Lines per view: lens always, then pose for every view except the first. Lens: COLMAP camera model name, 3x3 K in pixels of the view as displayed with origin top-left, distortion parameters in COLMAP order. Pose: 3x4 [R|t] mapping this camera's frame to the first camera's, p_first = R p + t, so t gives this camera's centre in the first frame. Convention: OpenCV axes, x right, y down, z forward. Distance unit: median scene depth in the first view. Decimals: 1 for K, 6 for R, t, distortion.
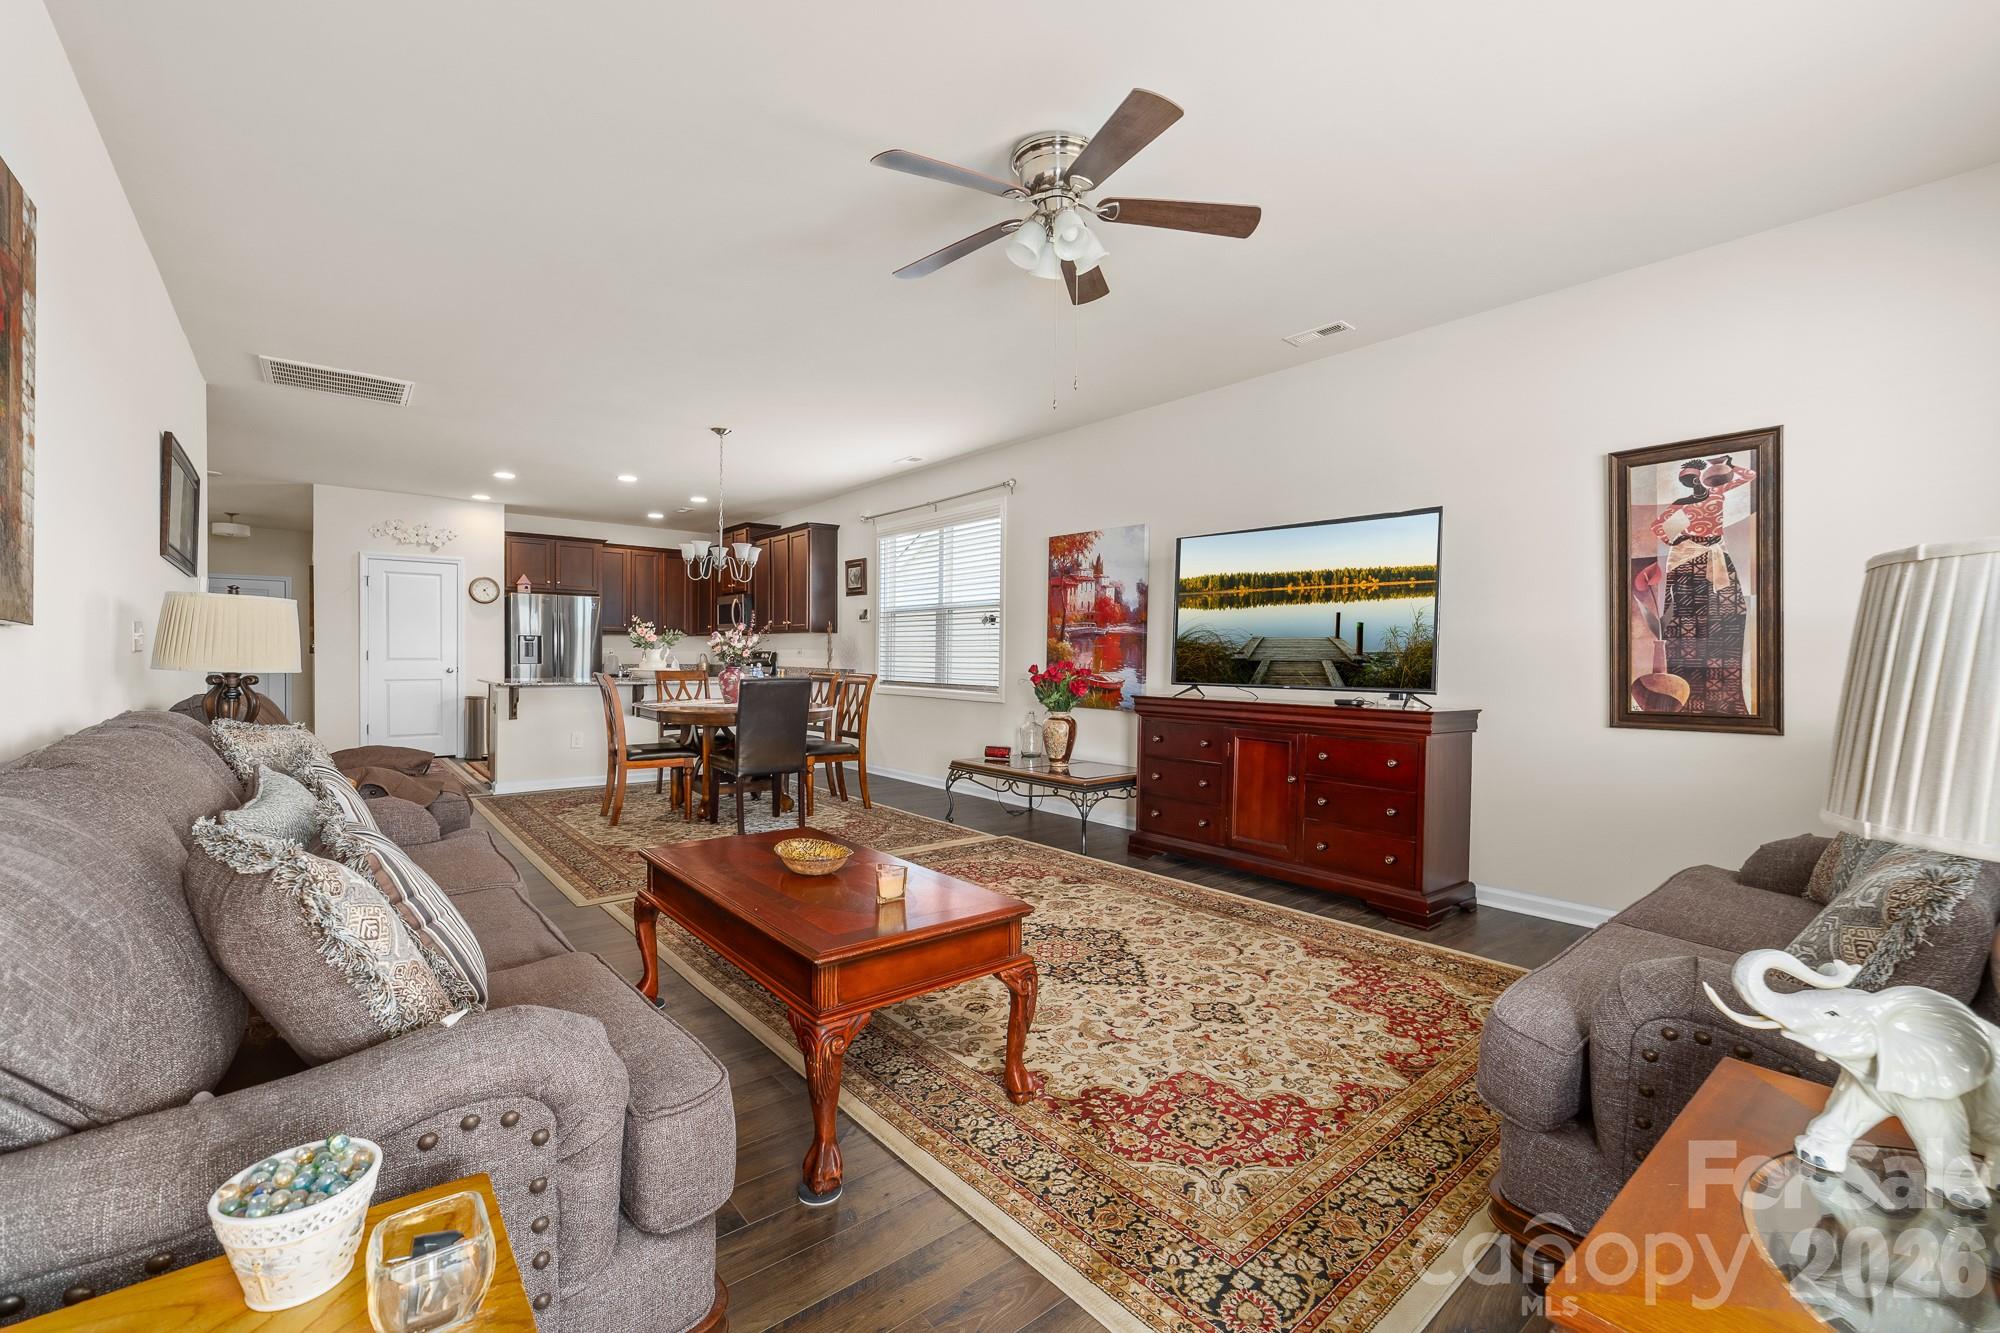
lens RADIAL K [[795.8, 0, 1006.3], [0, 795.8, 665.3], [0, 0, 1]] dist [-0.000800, -0.000064]
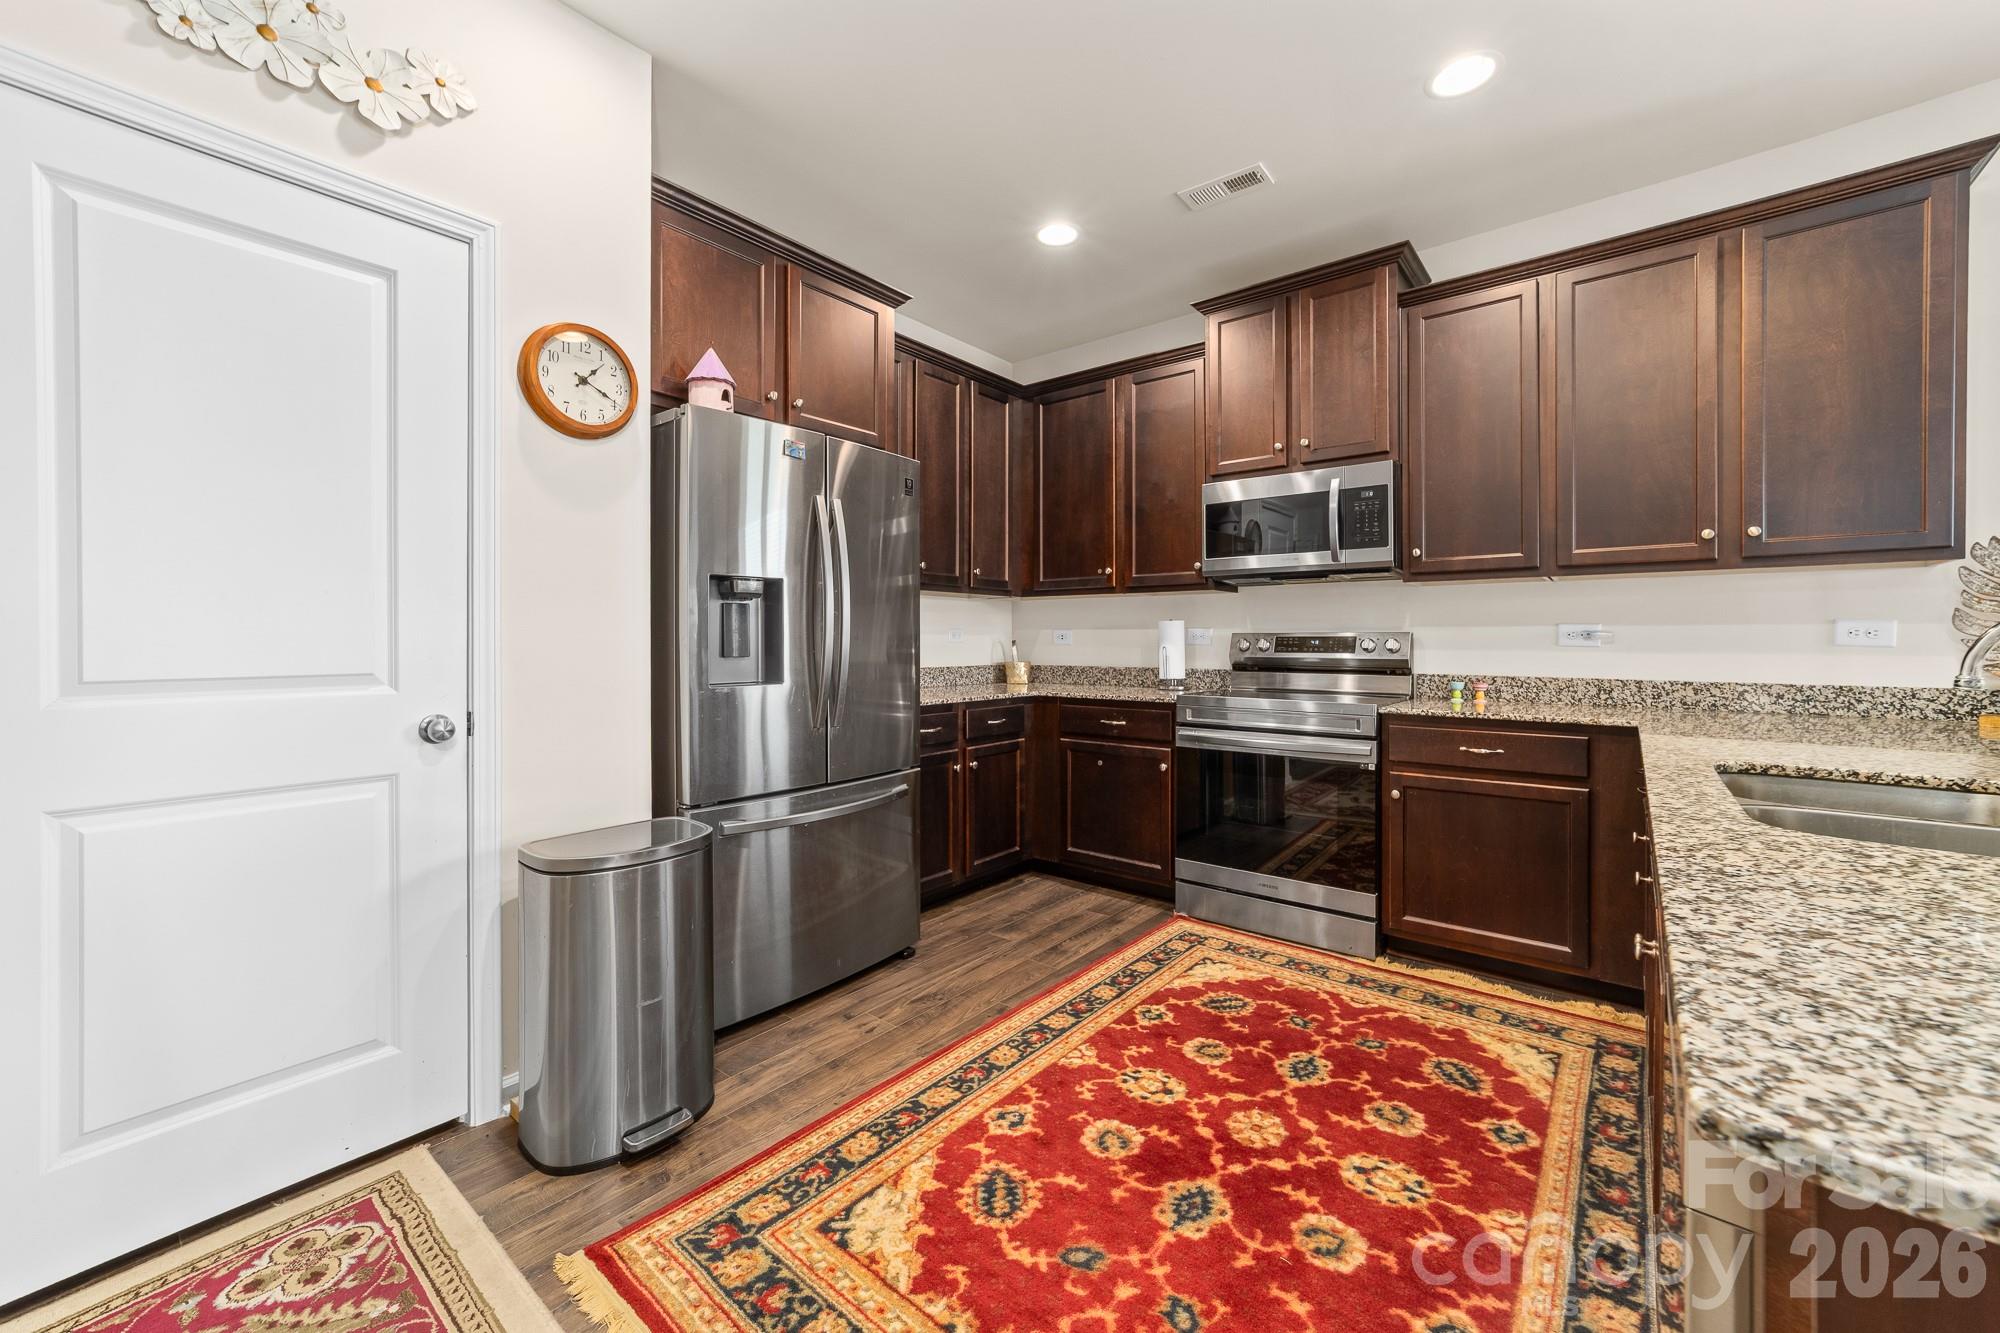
lens RADIAL K [[767.7, 0, 1004.6], [0, 767.7, 639.2], [0, 0, 1]] dist [-0.017281, 0.008441]
pose [[0.983882, -0.007217, 0.178671, -0.720807], [0.009893, 0.999852, -0.014092, -0.016242], [-0.178543, 0.015633, 0.983808, 0.943757]]
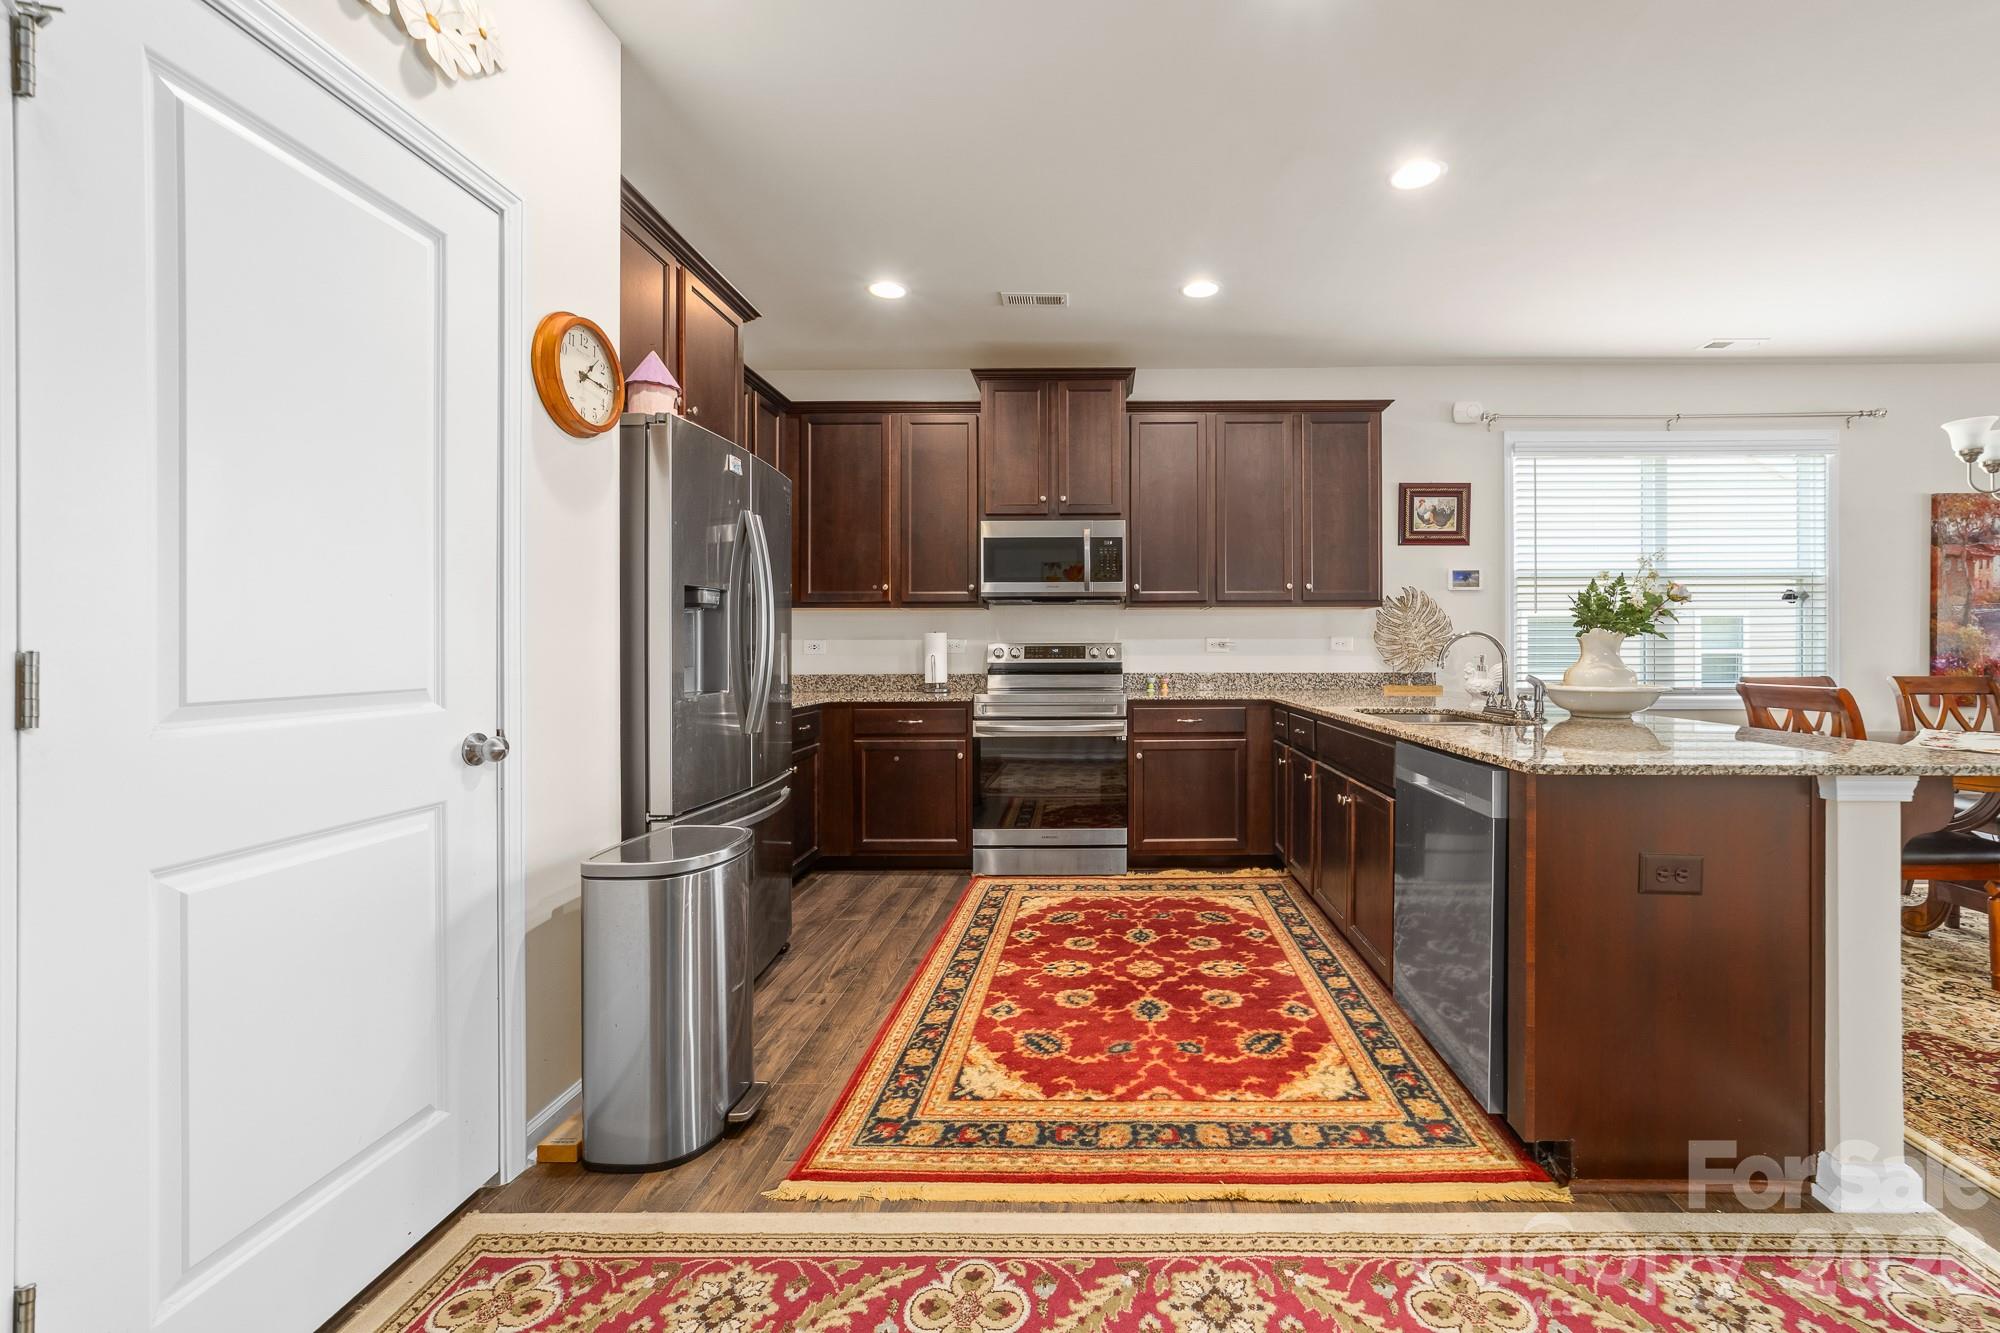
lens RADIAL K [[786.4, 0, 1093.6], [0, 786.4, 647.7], [0, 0, 1]] dist [-0.015703, 0.007602]
pose [[0.662890, -0.008647, 0.748666, -0.904839], [0.019883, 0.999784, -0.006057, -0.016928], [-0.748452, 0.018901, 0.662919, 0.934188]]
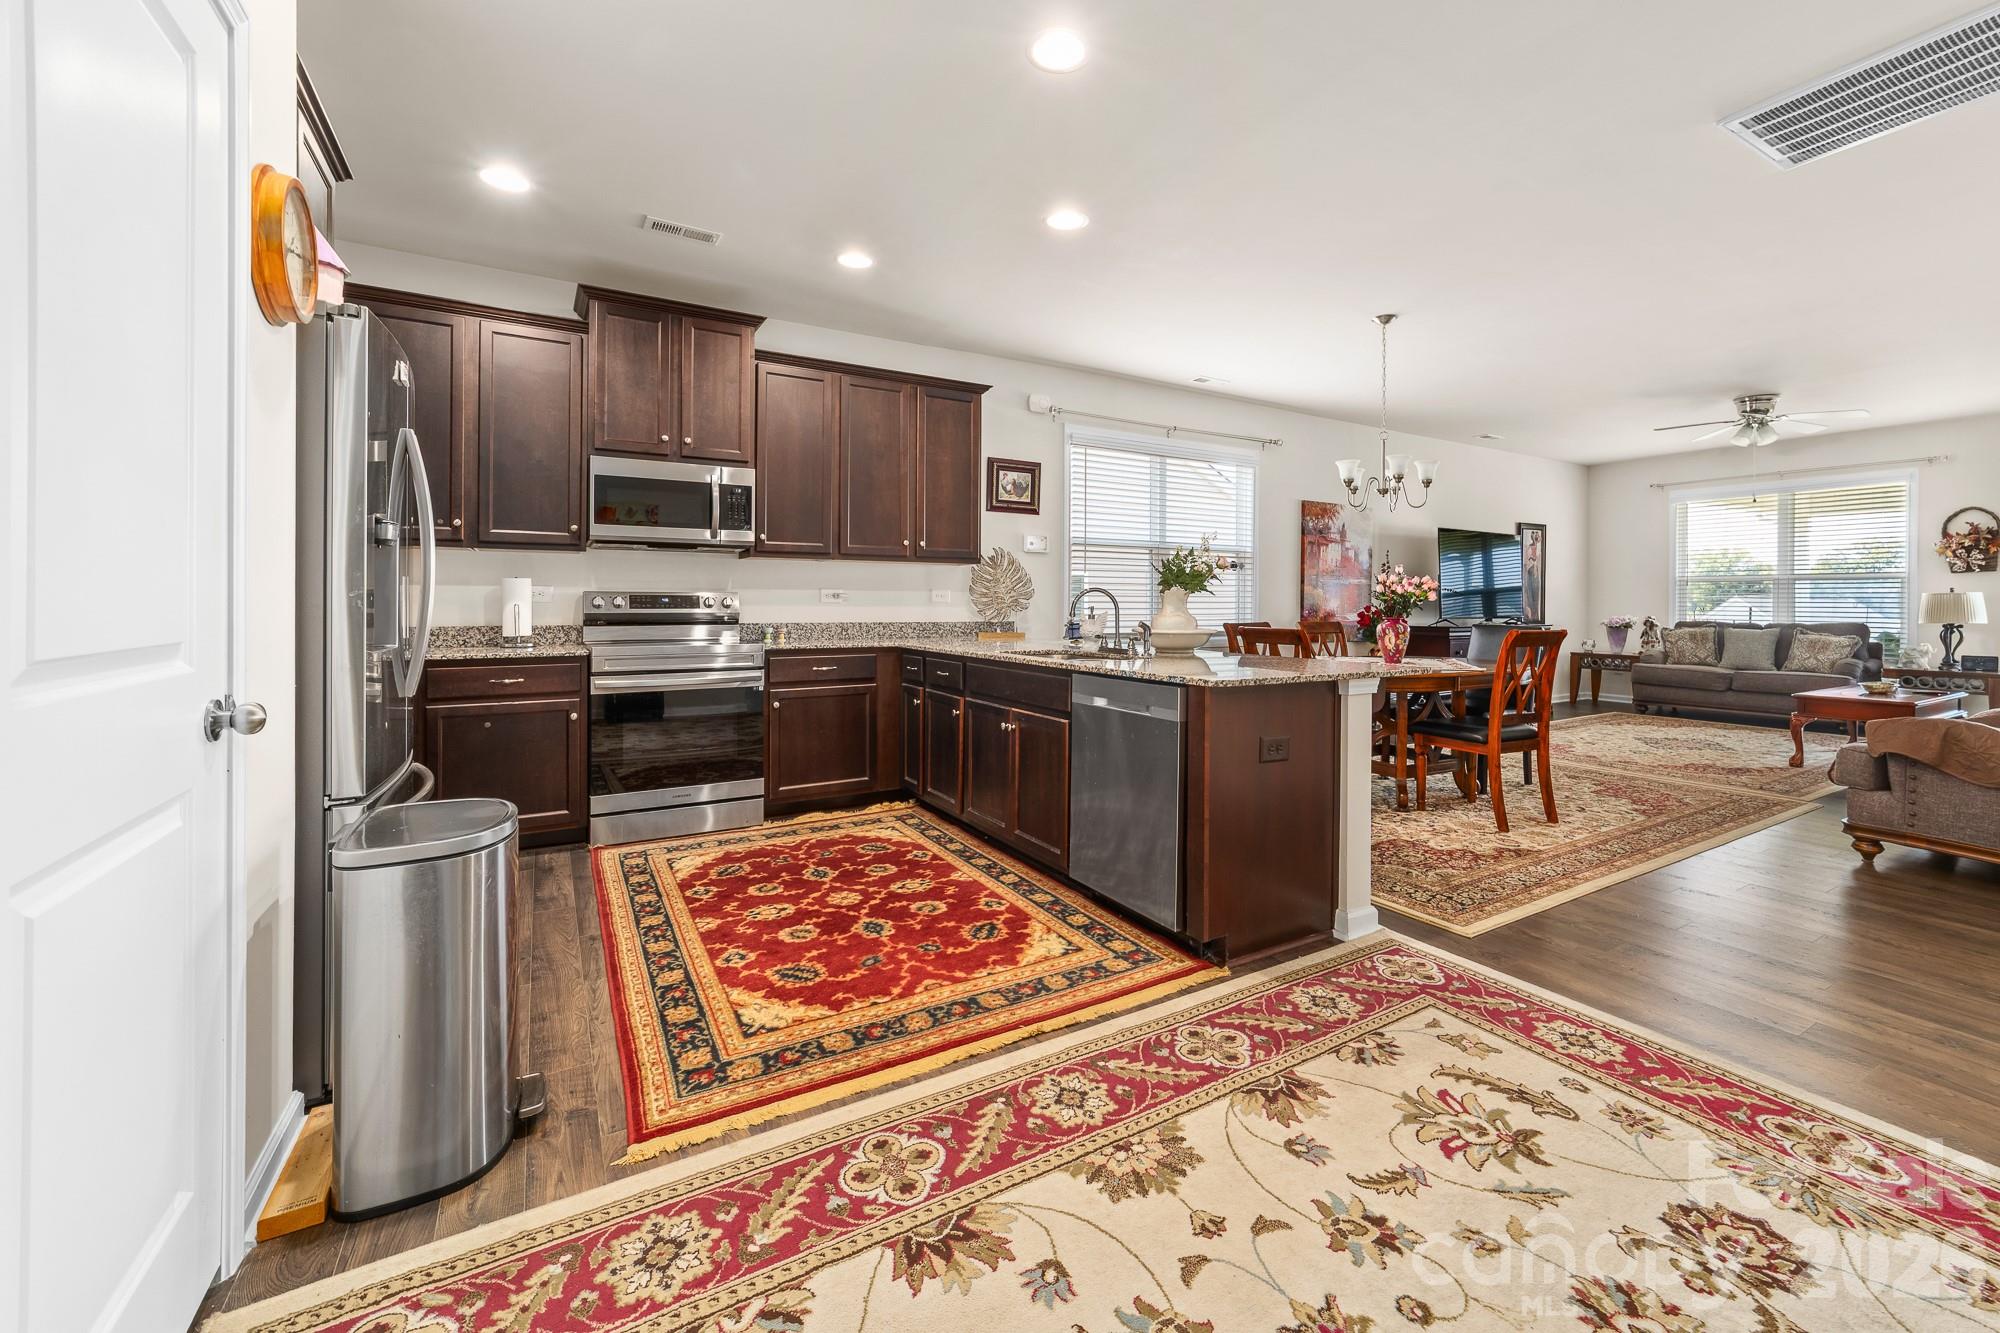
lens RADIAL K [[795.7, 0, 1016.8], [0, 795.7, 603.5], [0, 0, 1]] dist [-0.020373, 0.009043]
pose [[0.186875, -0.009755, 0.982335, -0.992865], [0.011494, 0.999904, 0.007742, -0.018073], [-0.982317, 0.009844, 0.186969, 1.006460]]
